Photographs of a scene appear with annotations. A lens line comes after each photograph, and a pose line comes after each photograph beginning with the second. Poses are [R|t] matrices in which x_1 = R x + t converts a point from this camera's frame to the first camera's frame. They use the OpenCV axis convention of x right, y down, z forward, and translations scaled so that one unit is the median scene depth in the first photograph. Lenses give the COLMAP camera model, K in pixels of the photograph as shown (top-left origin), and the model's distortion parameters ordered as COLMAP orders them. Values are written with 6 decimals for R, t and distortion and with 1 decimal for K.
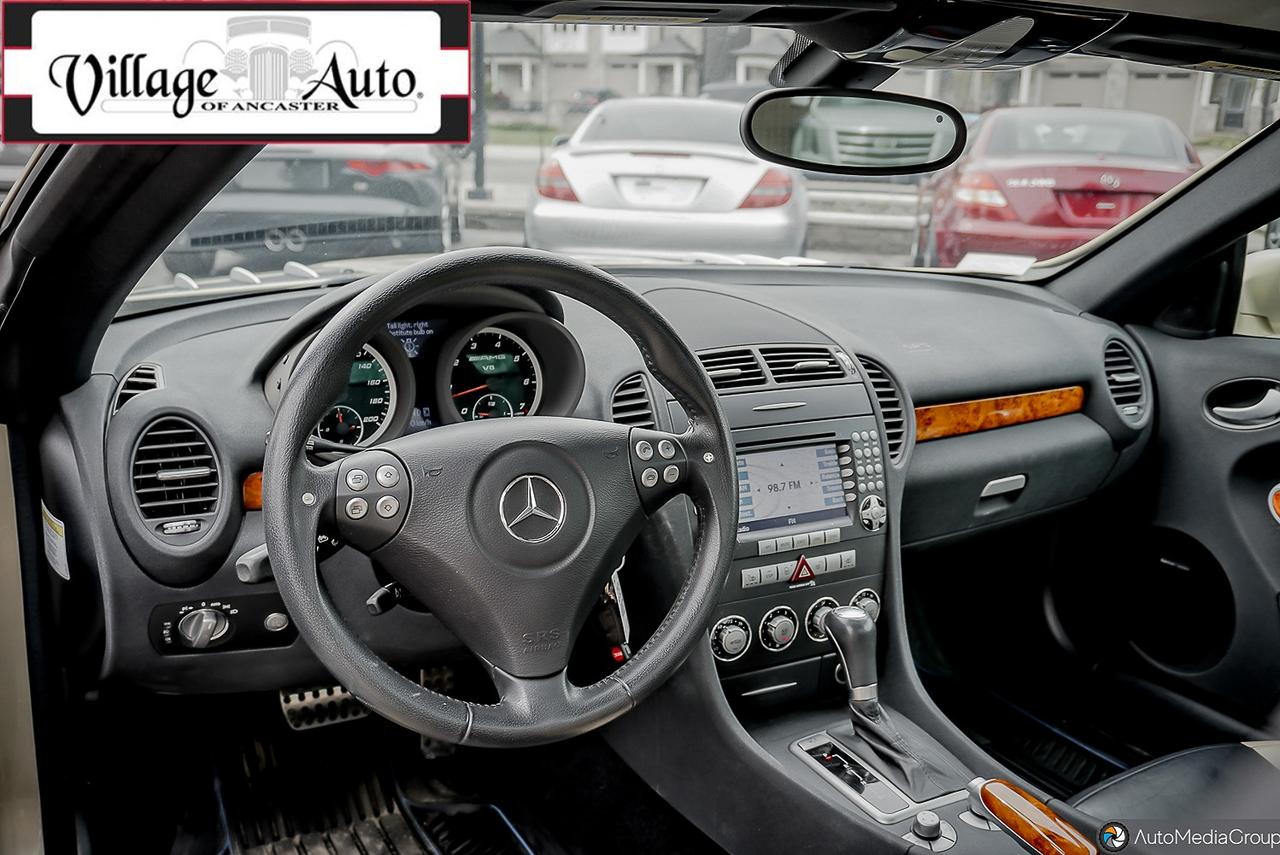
lens RADIAL K [[1174.2, 0, 633.4], [0, 1174.2, 432.1], [0, 0, 1]] dist [-0.012725, 0.010248]
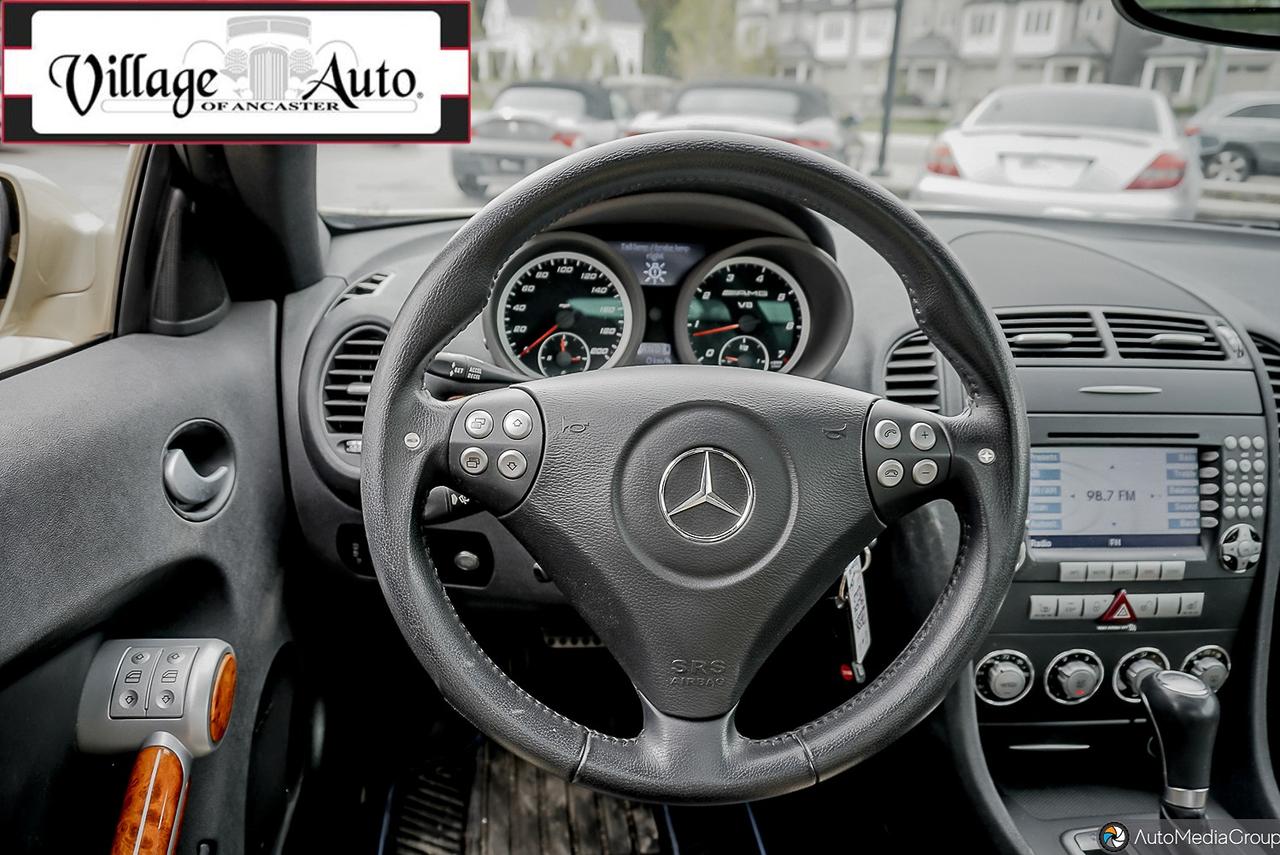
lens RADIAL K [[929.5, 0, 602.2], [0, 929.5, 433.1], [0, 0, 1]] dist [-0.039921, 0.021046]
pose [[0.913021, 0.134407, -0.385132, 0.053731], [-0.107140, 0.990023, 0.091514, -0.013532], [0.393590, -0.042291, 0.918313, 0.339401]]
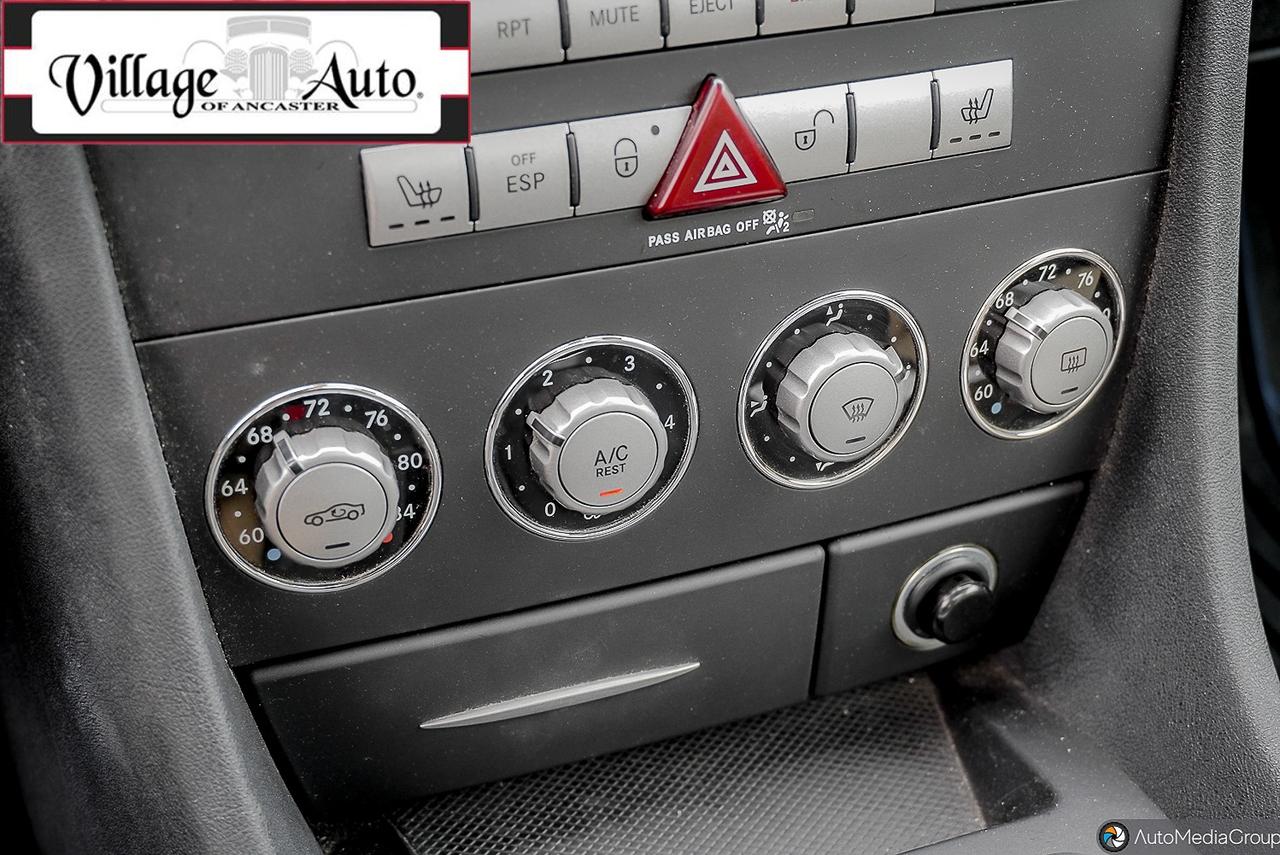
lens RADIAL K [[1864.9, 0, 637.8], [0, 1864.9, 424.4], [0, 0, 1]] dist [-0.006924, 0.000000]
pose [[0.995033, 0.043334, -0.089623, 0.165368], [-0.016015, 0.958241, 0.285513, 0.074199], [0.098253, -0.282660, 0.954175, 0.710796]]
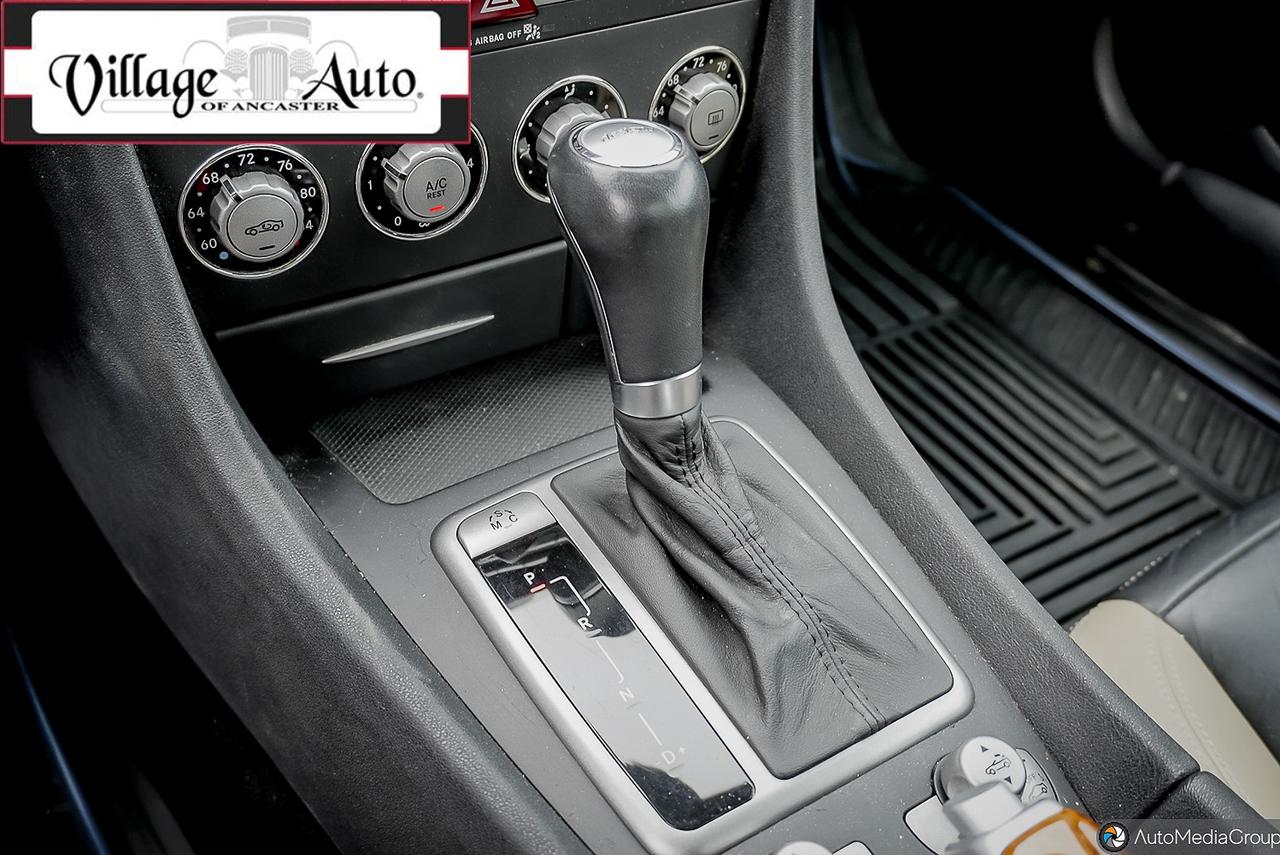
lens RADIAL K [[1305.1, 0, 644.1], [0, 1305.1, 434.0], [0, 0, 1]] dist [-0.009885, 0.000000]
pose [[0.995620, -0.005193, 0.093345, 0.155191], [-0.038483, 0.887177, 0.459822, 0.064352], [-0.085202, -0.461400, 0.883091, 0.660355]]
